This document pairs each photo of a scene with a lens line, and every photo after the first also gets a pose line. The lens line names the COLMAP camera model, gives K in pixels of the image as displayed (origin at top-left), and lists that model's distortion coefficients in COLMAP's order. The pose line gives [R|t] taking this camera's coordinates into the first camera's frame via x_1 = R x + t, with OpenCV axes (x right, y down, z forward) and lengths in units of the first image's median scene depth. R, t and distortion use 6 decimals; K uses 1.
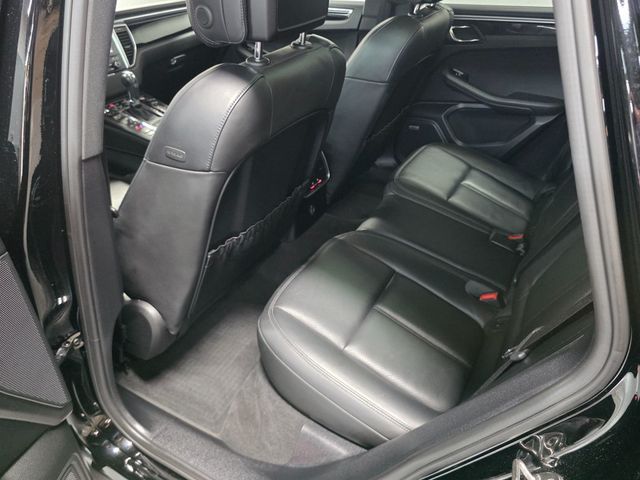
lens RADIAL K [[494.0, 0, 321.5], [0, 494.0, 261.2], [0, 0, 1]] dist [0.078480, -0.113306]
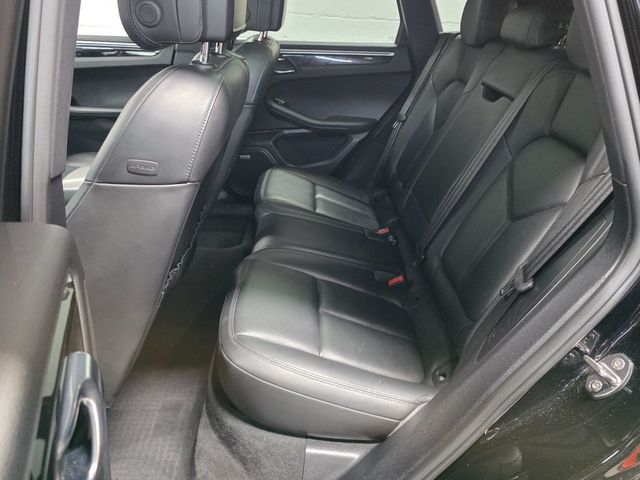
lens RADIAL K [[494.0, 0, 321.5], [0, 494.0, 261.2], [0, 0, 1]] dist [0.078480, -0.113306]
pose [[0.857224, -0.199533, 0.474713, -0.260569], [0.248869, 0.967596, -0.042698, 0.028405], [-0.450811, 0.154743, 0.879104, 0.078930]]
